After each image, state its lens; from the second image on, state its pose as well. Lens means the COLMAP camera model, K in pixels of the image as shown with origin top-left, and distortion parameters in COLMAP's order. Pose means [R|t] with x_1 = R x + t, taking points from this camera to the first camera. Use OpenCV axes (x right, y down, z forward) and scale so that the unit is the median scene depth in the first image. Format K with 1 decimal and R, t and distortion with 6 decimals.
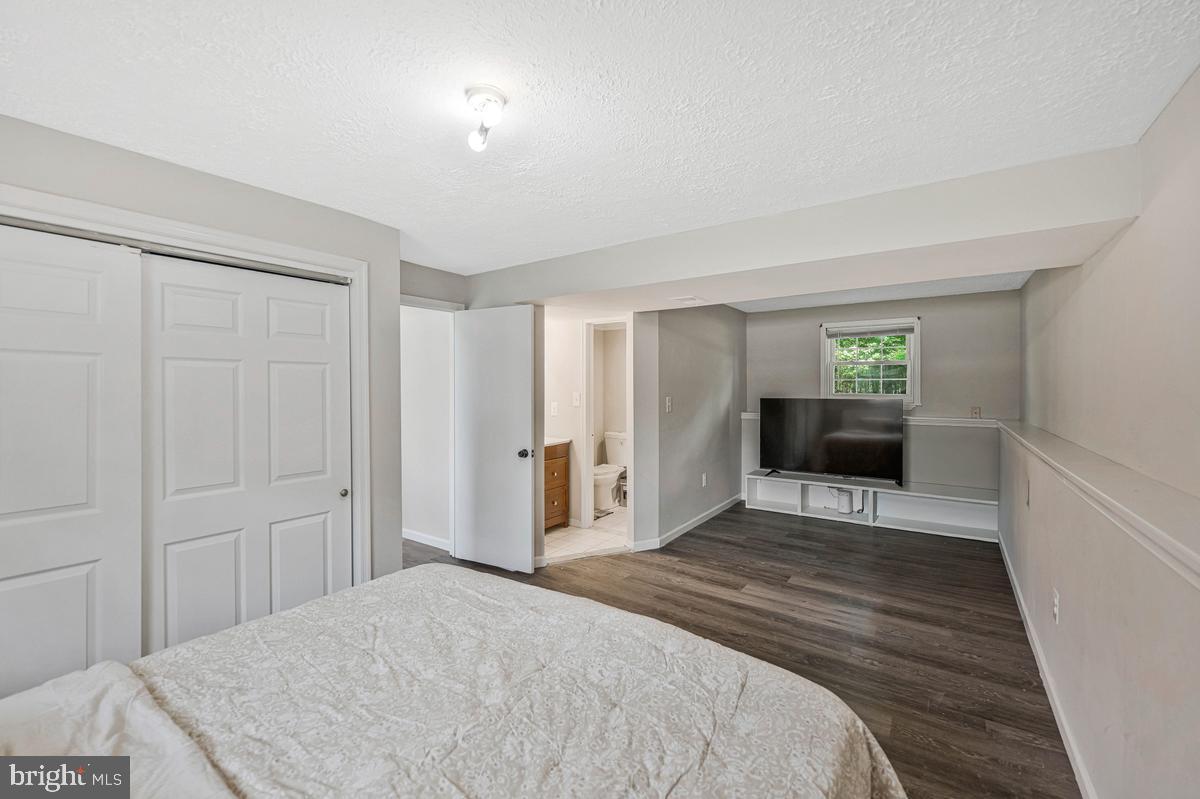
lens RADIAL K [[487.6, 0, 588.5], [0, 487.6, 384.9], [0, 0, 1]] dist [-0.001616, -0.000333]
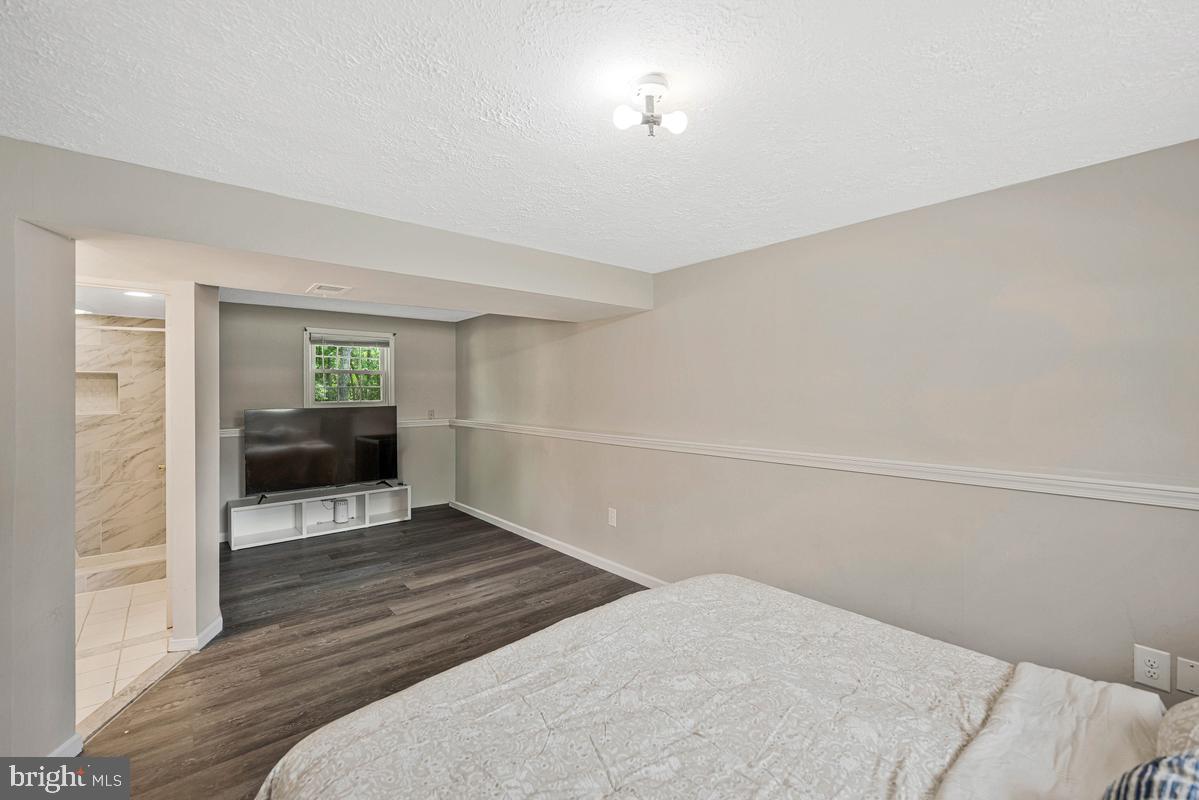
lens RADIAL K [[500.6, 0, 595.5], [0, 500.6, 387.8], [0, 0, 1]] dist [-0.003270, -0.000247]
pose [[0.240121, 0.005980, 0.970725, -0.500369], [0.003616, 0.999969, -0.007055, -0.002445], [-0.970736, 0.005204, 0.240092, 0.377673]]
